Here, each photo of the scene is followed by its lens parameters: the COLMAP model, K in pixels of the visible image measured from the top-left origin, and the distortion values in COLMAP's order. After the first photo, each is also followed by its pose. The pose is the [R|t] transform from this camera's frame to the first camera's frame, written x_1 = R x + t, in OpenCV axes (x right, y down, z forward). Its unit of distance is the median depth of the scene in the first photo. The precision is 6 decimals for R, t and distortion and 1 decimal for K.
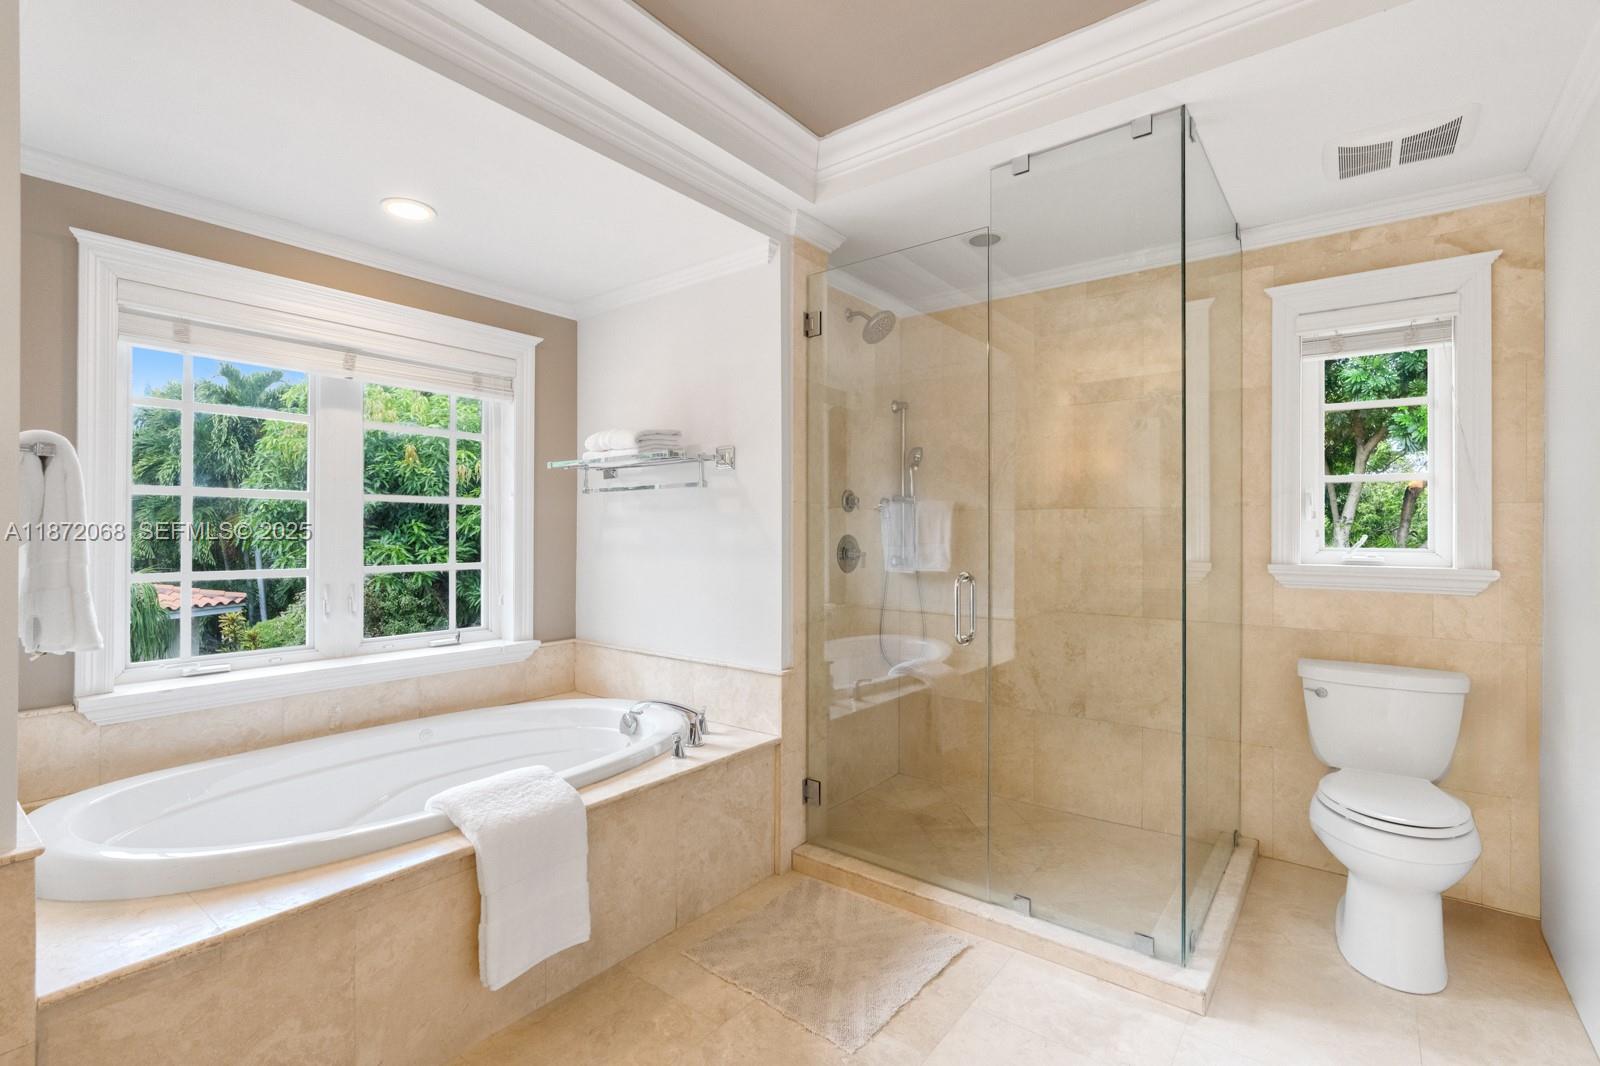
lens RADIAL K [[727.6, 0, 793.0], [0, 727.6, 526.5], [0, 0, 1]] dist [-0.000242, 0.000068]
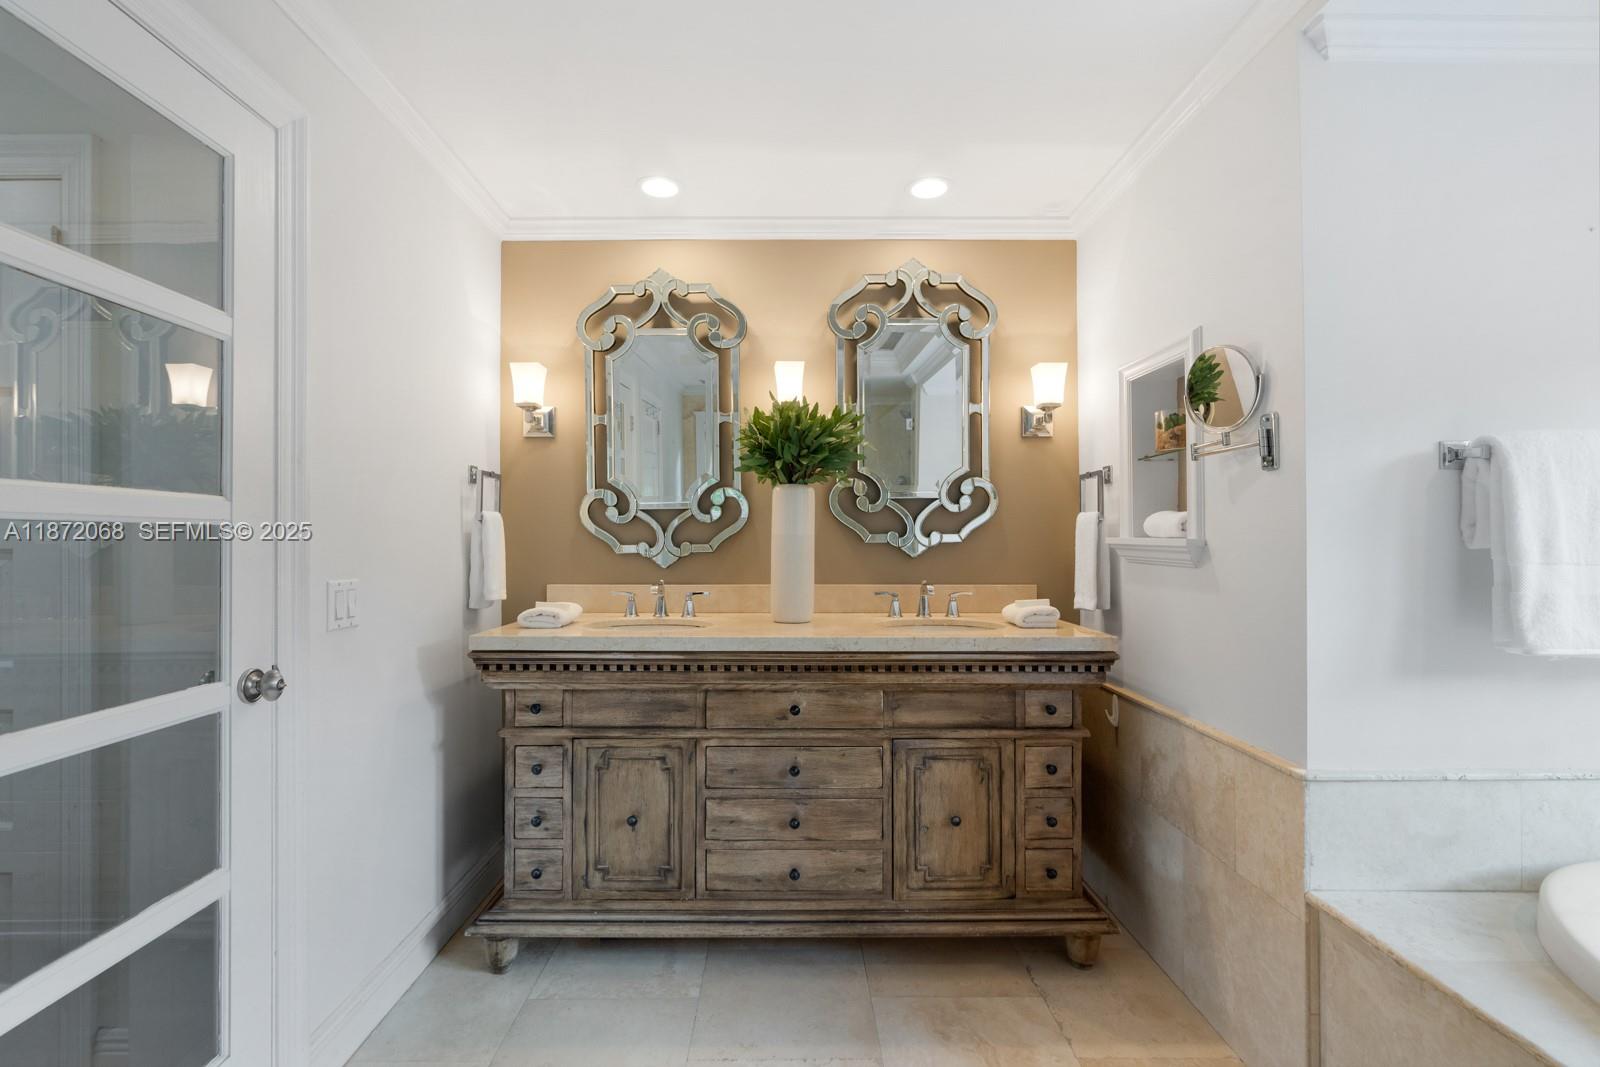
lens RADIAL K [[723.5, 0, 794.1], [0, 723.5, 526.7], [0, 0, 1]] dist [-0.008176, 0.001092]
pose [[-0.786561, -0.006179, -0.617482, 0.231071], [0.003471, 0.999890, -0.014428, 0.008817], [0.617503, -0.013492, -0.786453, 0.712803]]
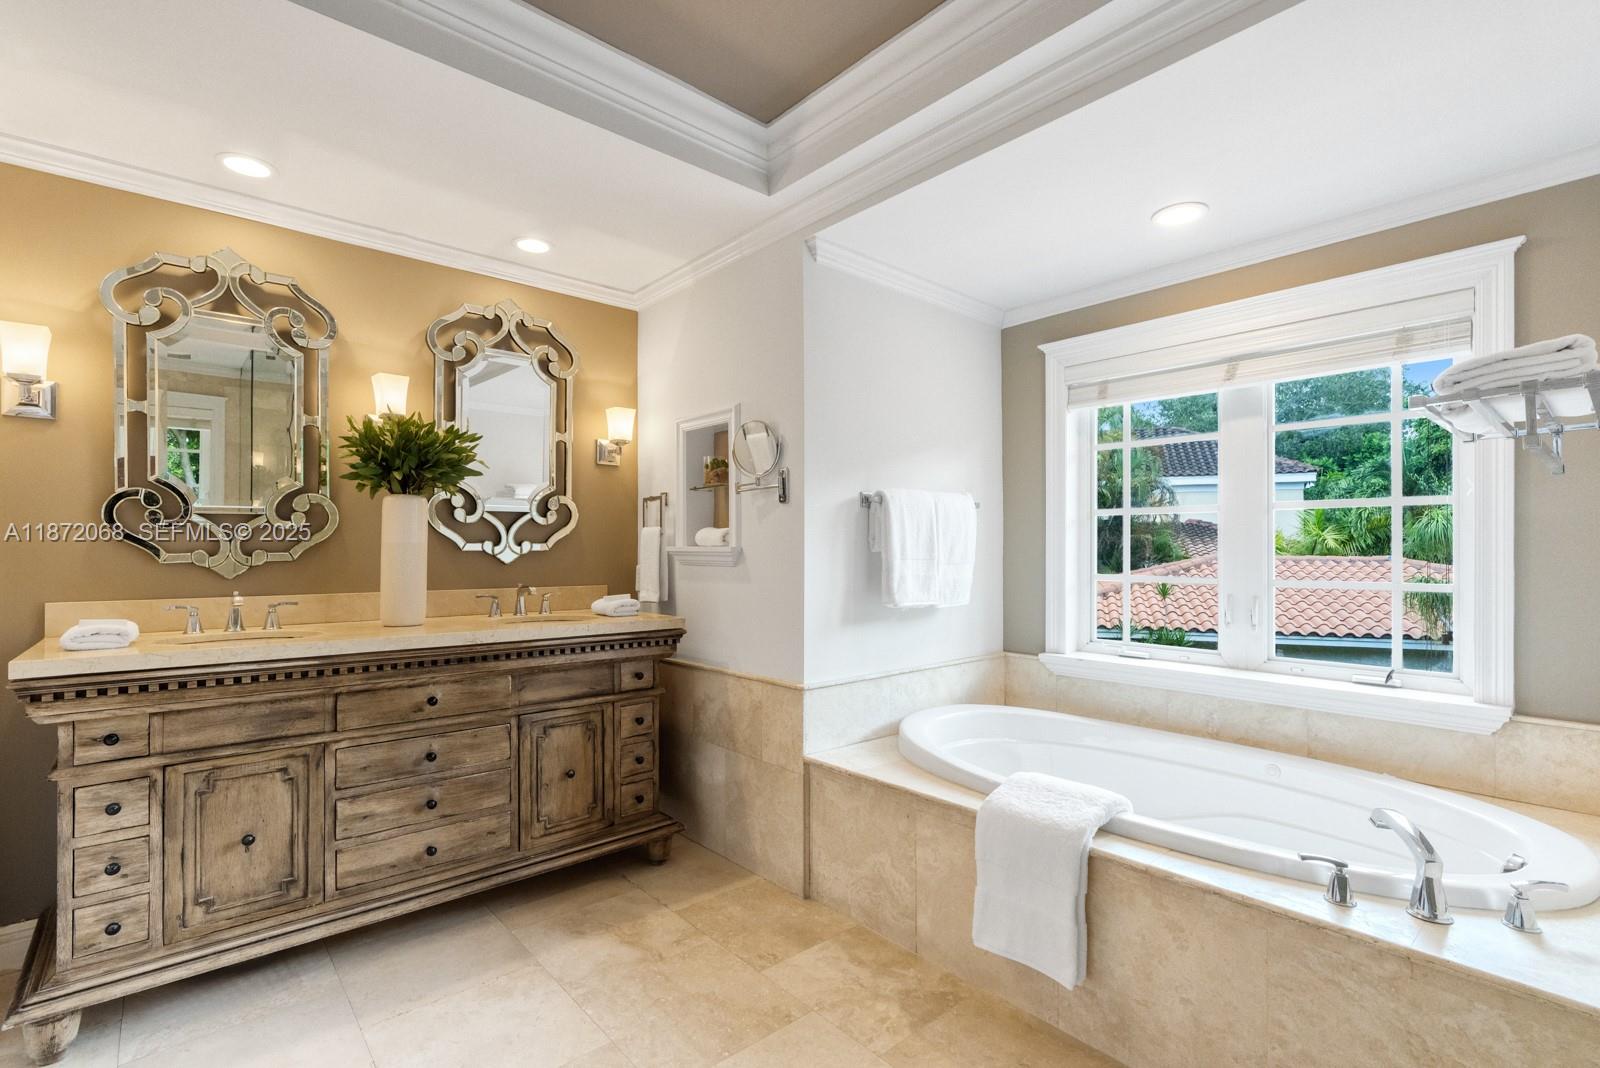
lens RADIAL K [[743.5, 0, 799.3], [0, 743.5, 541.9], [0, 0, 1]] dist [-0.000689, 0.000398]
pose [[-0.183394, -0.010779, -0.982980, 0.562304], [0.003442, 0.999927, -0.011607, 0.018750], [0.983033, -0.005512, -0.183343, 0.685751]]
